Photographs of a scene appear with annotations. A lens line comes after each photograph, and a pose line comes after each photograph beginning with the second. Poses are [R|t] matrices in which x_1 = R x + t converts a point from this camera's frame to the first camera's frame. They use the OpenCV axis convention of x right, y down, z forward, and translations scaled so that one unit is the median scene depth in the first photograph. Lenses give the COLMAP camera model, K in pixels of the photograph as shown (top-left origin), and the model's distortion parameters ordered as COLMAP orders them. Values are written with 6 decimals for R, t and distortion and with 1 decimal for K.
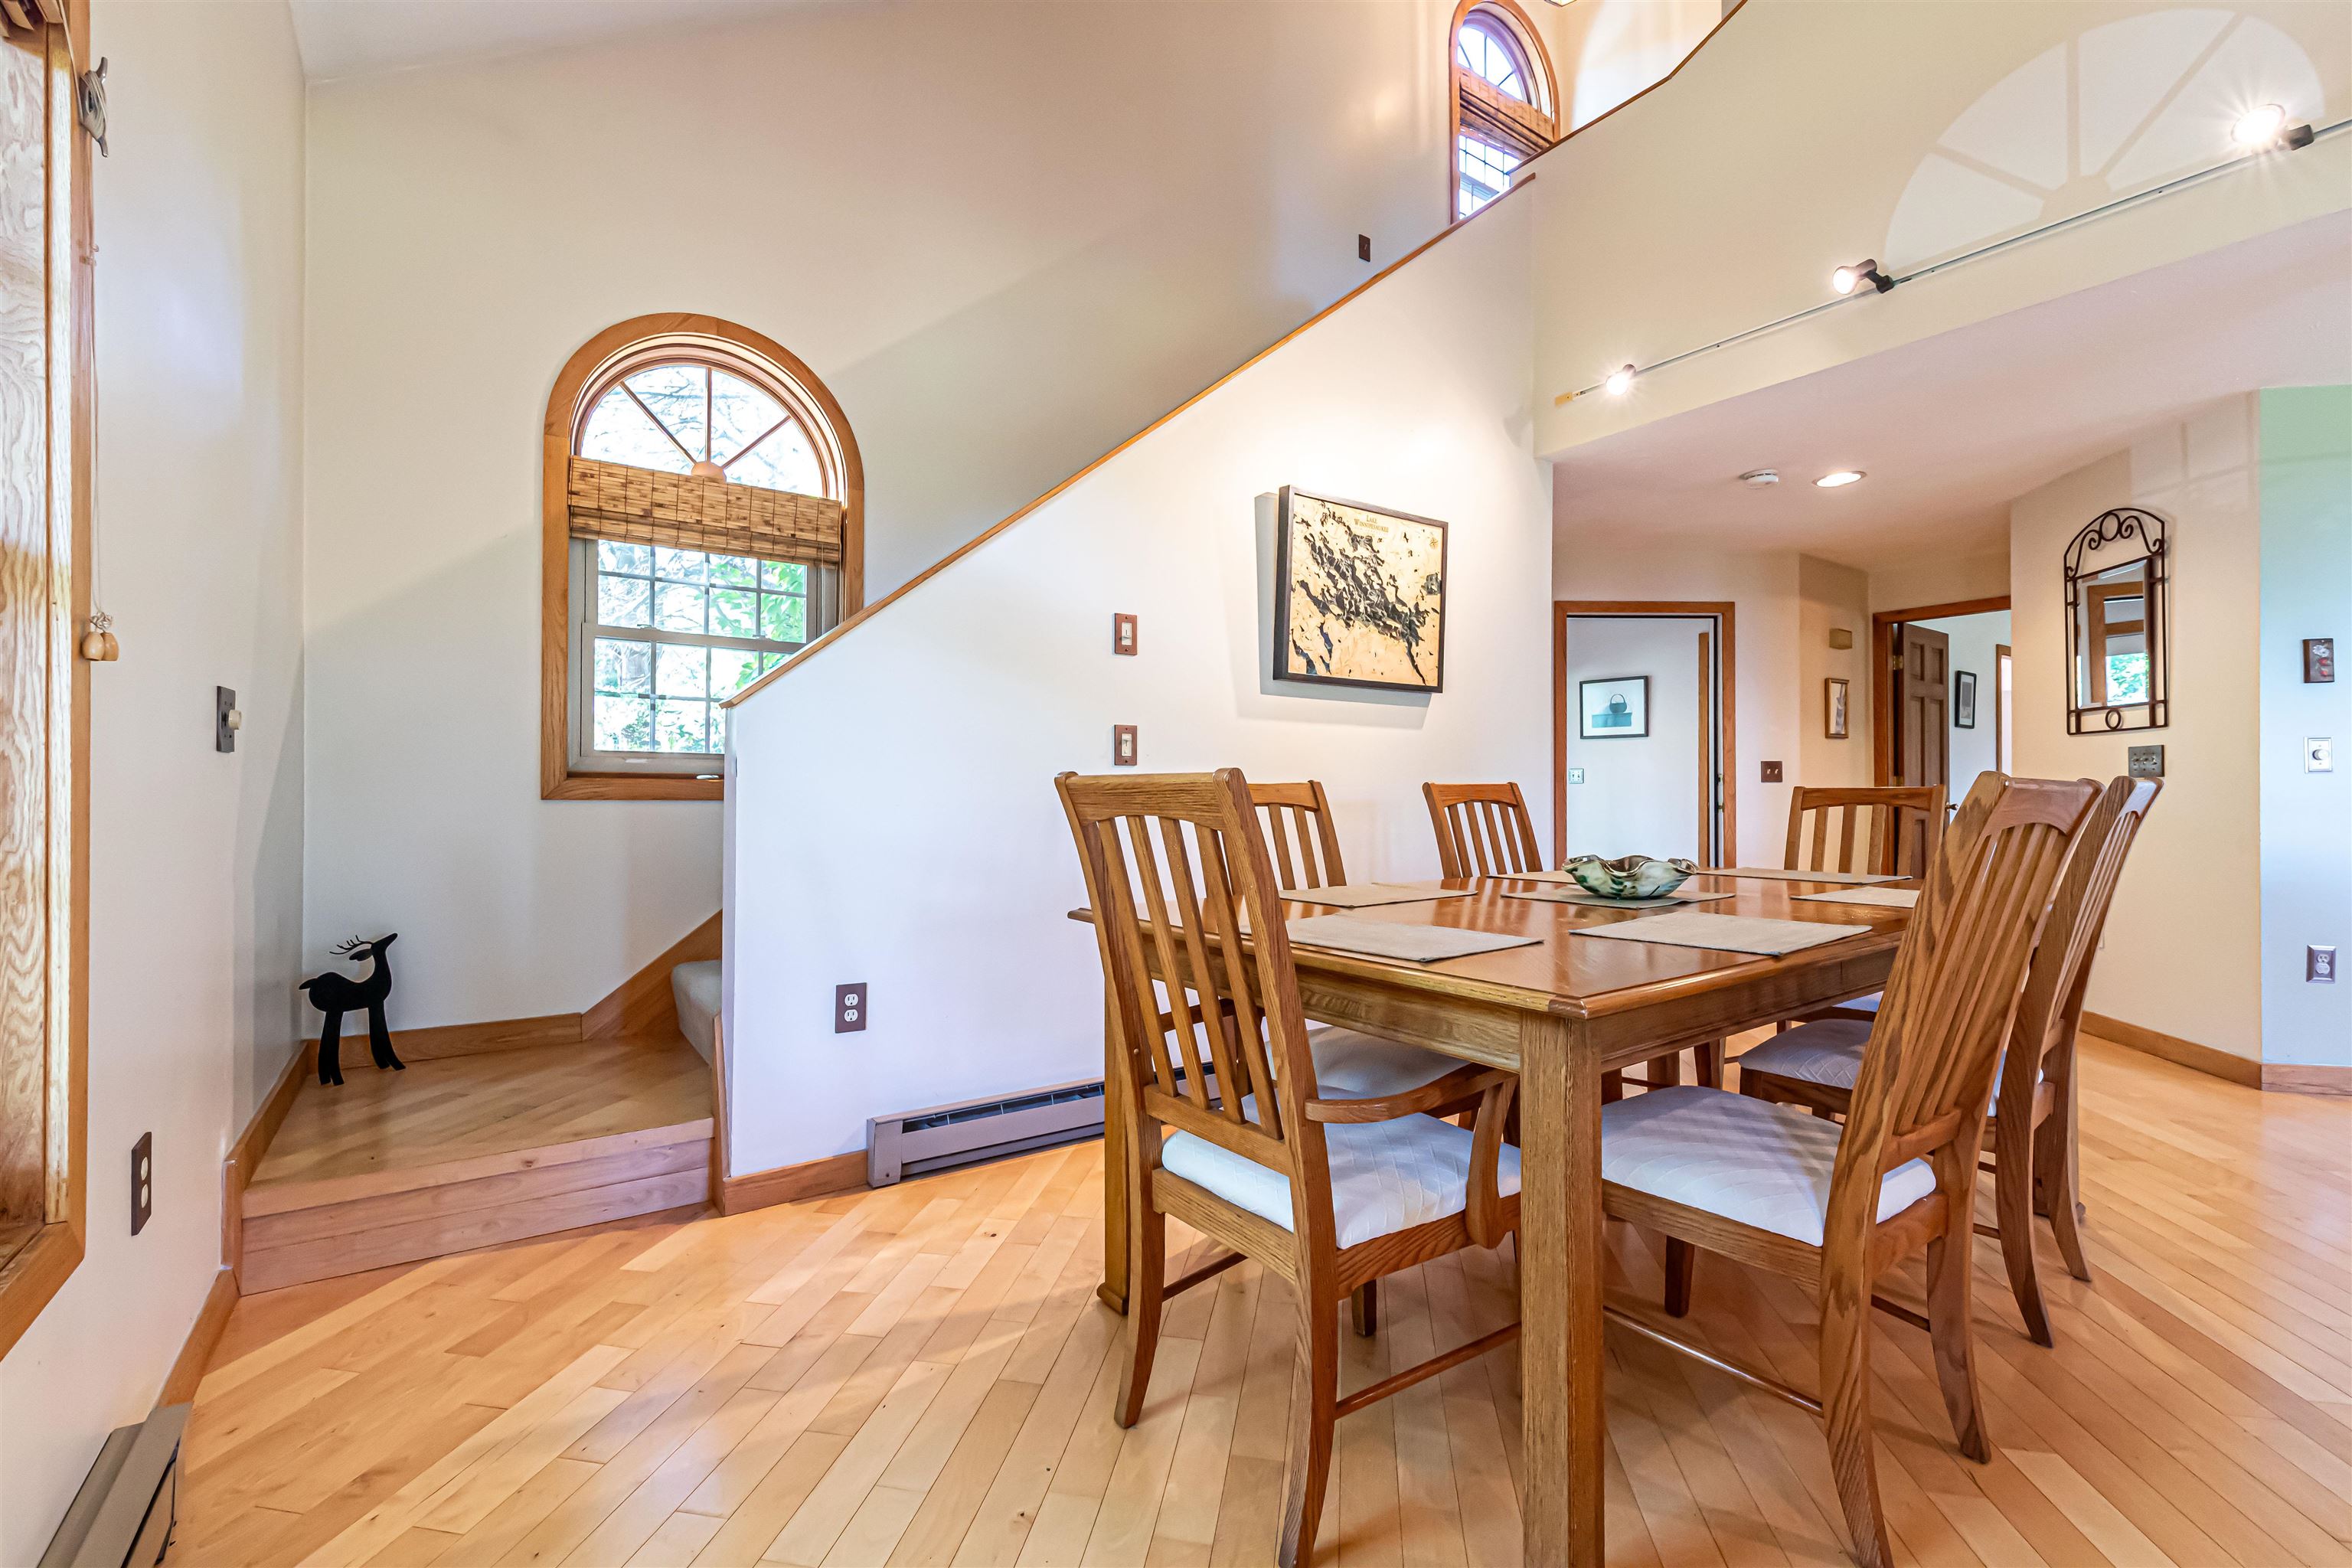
lens RADIAL K [[1022.0, 0, 1162.8], [0, 1022.0, 781.0], [0, 0, 1]] dist [0.002211, 0.000013]
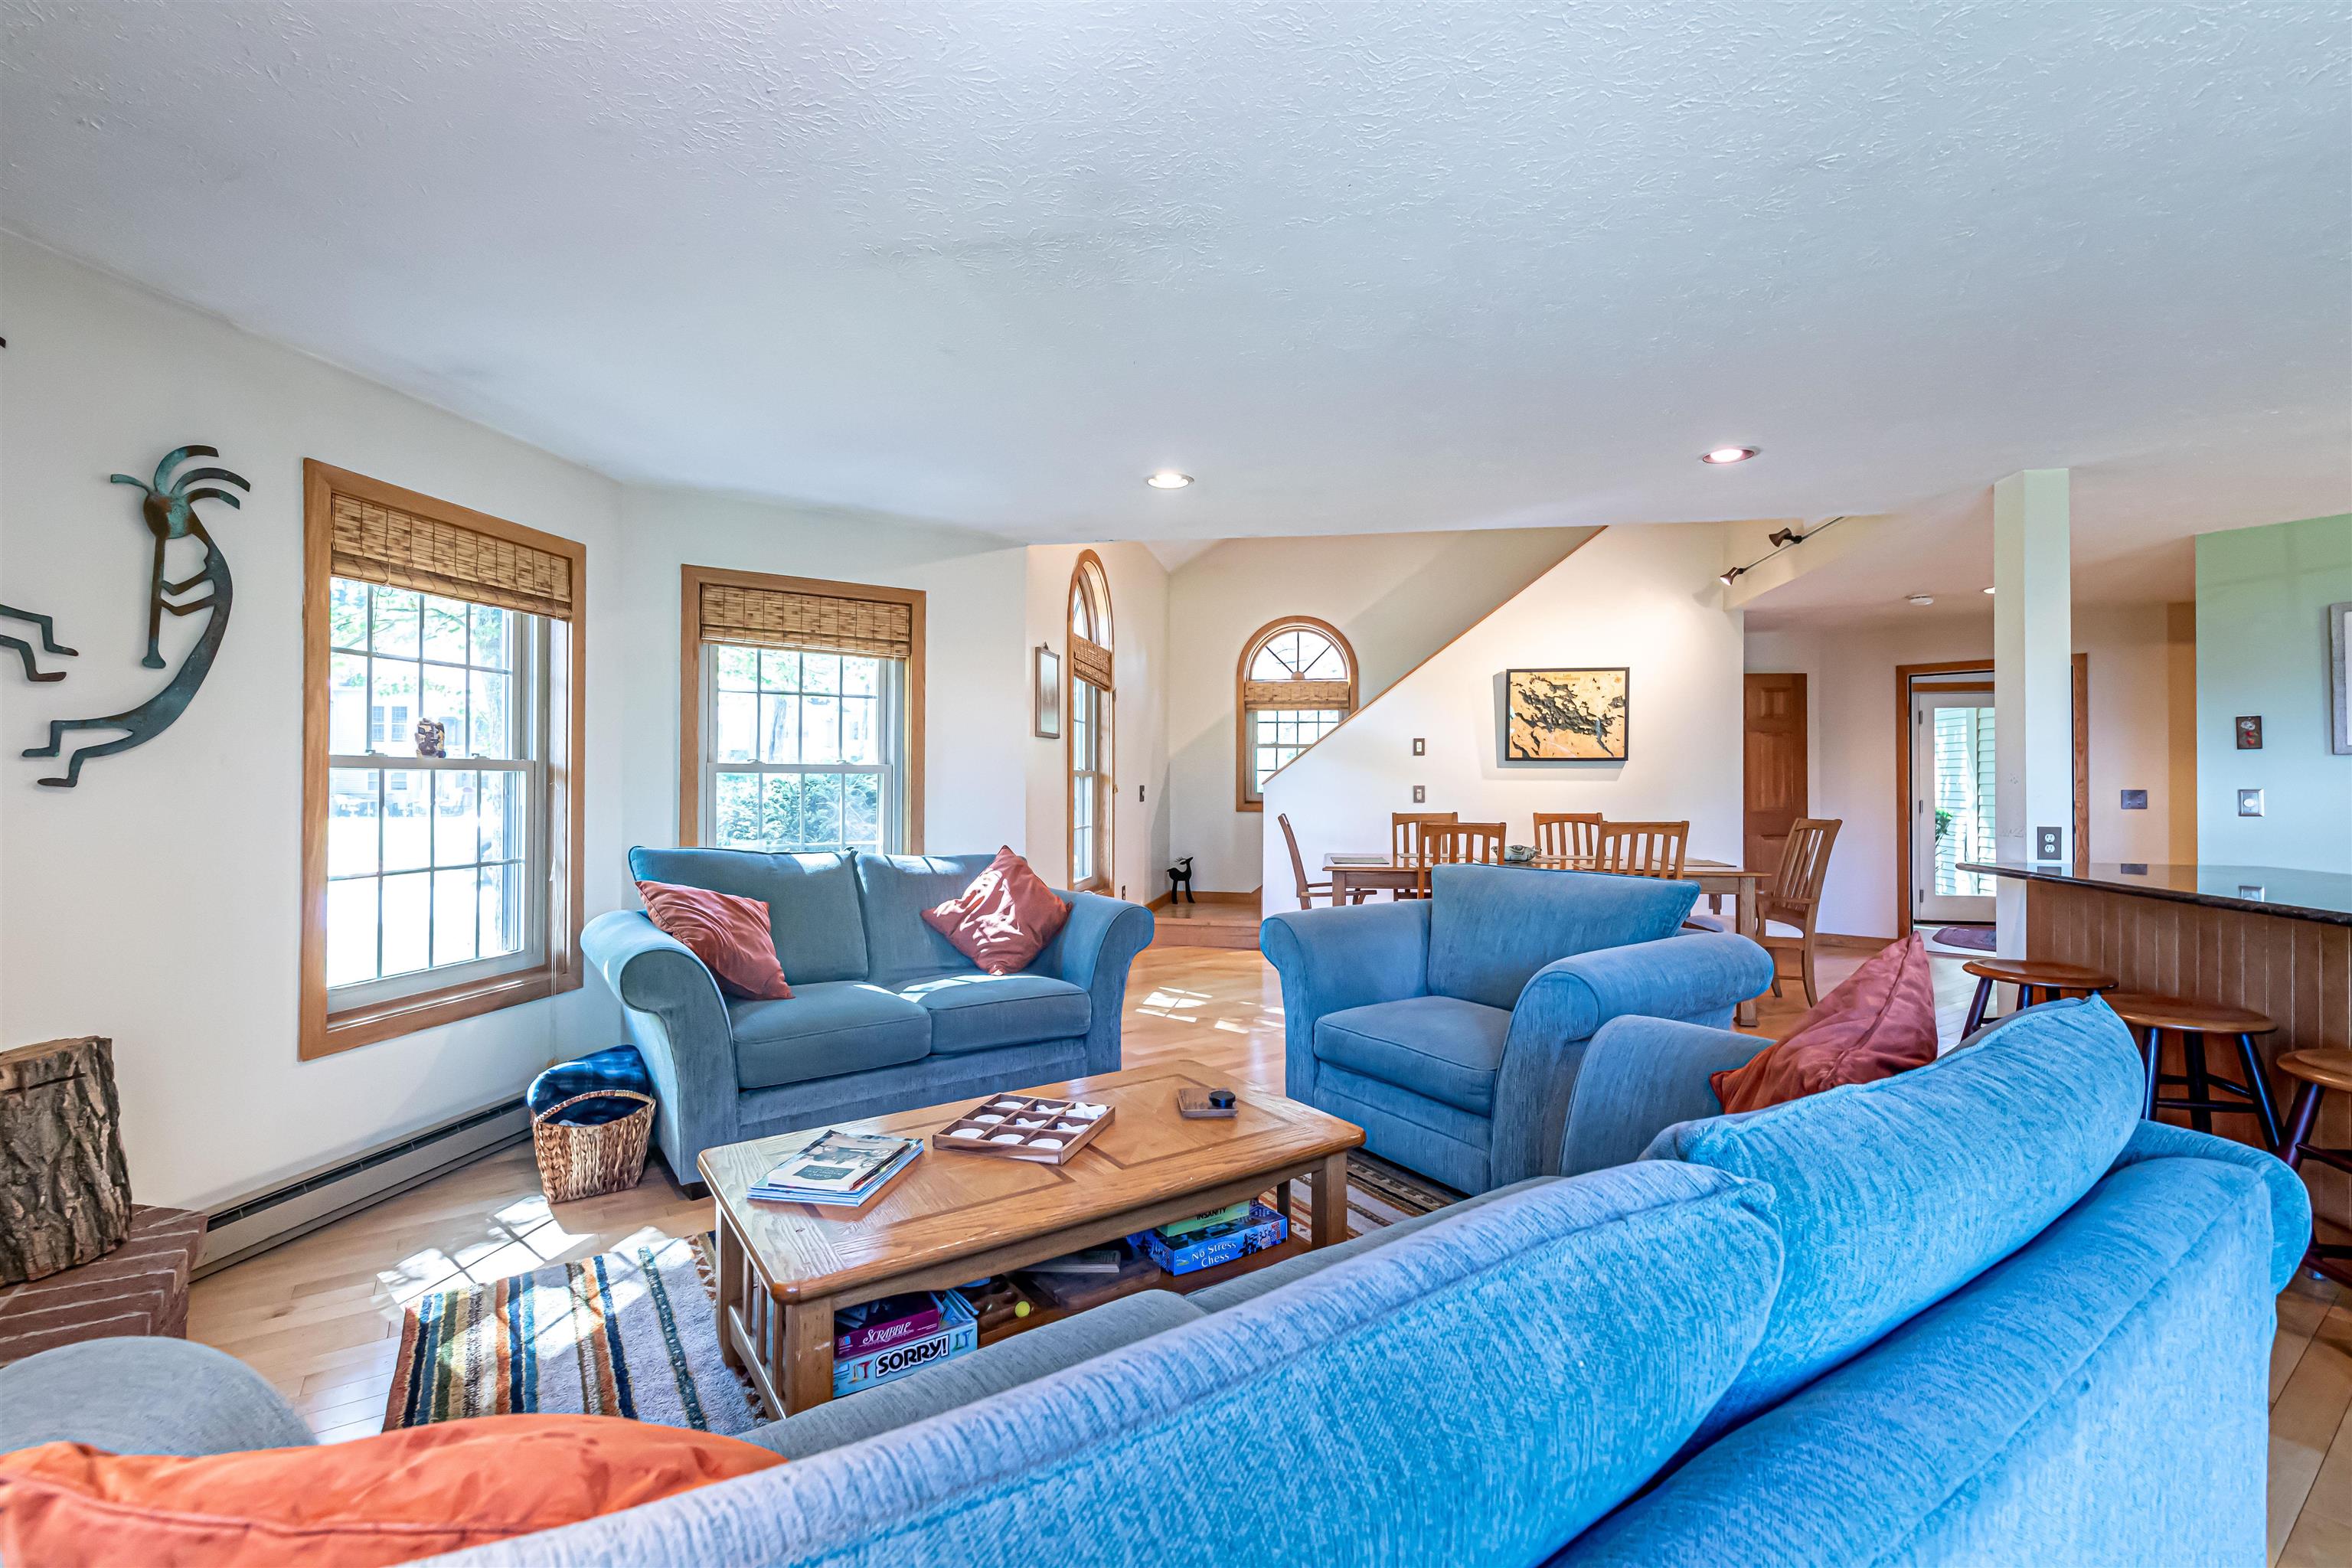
lens RADIAL K [[1022.0, 0, 1162.8], [0, 1022.0, 781.0], [0, 0, 1]] dist [0.002211, 0.000013]
pose [[0.703736, -0.002160, -0.710458, 1.059727], [0.007243, 0.999965, 0.004135, -0.068794], [0.710424, -0.008056, 0.703727, -0.934477]]
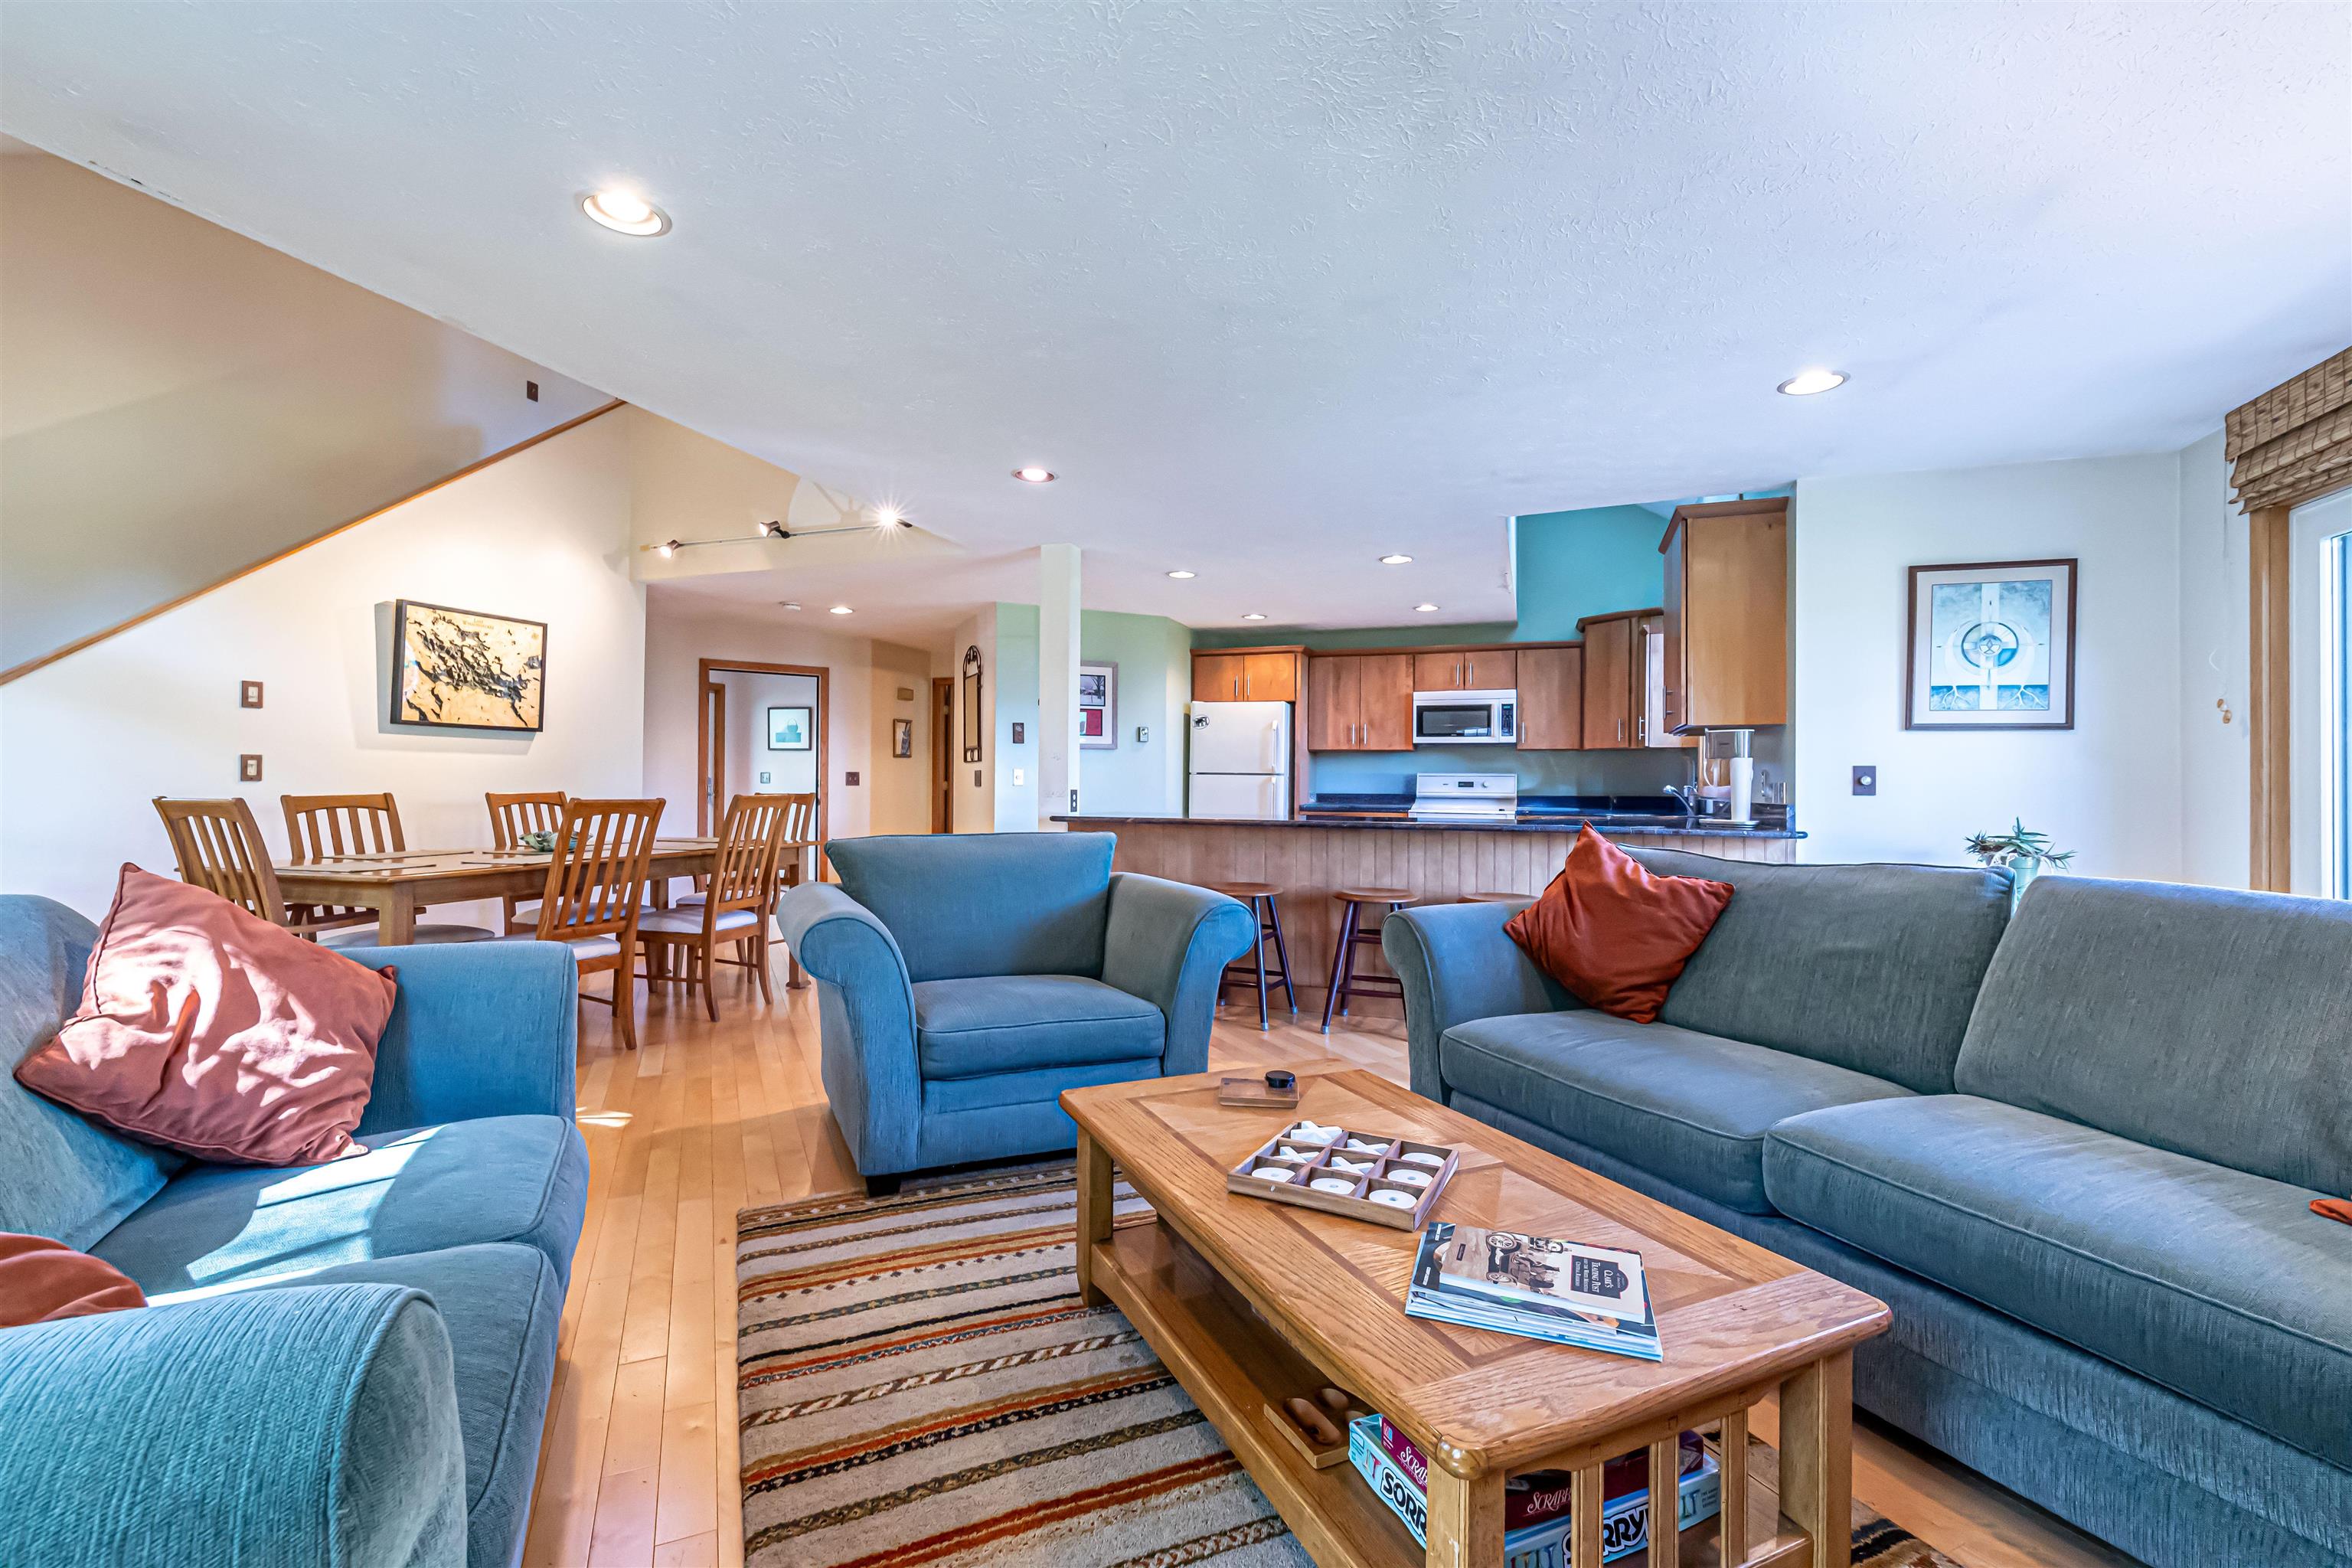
lens RADIAL K [[1011.5, 0, 1182.9], [0, 1011.5, 773.5], [0, 0, 1]] dist [0.003166, 0.000043]
pose [[0.815280, 0.010175, 0.578978, 0.190013], [-0.012212, 0.999925, -0.000376, -0.036958], [-0.578939, -0.006764, 0.815343, -0.889045]]
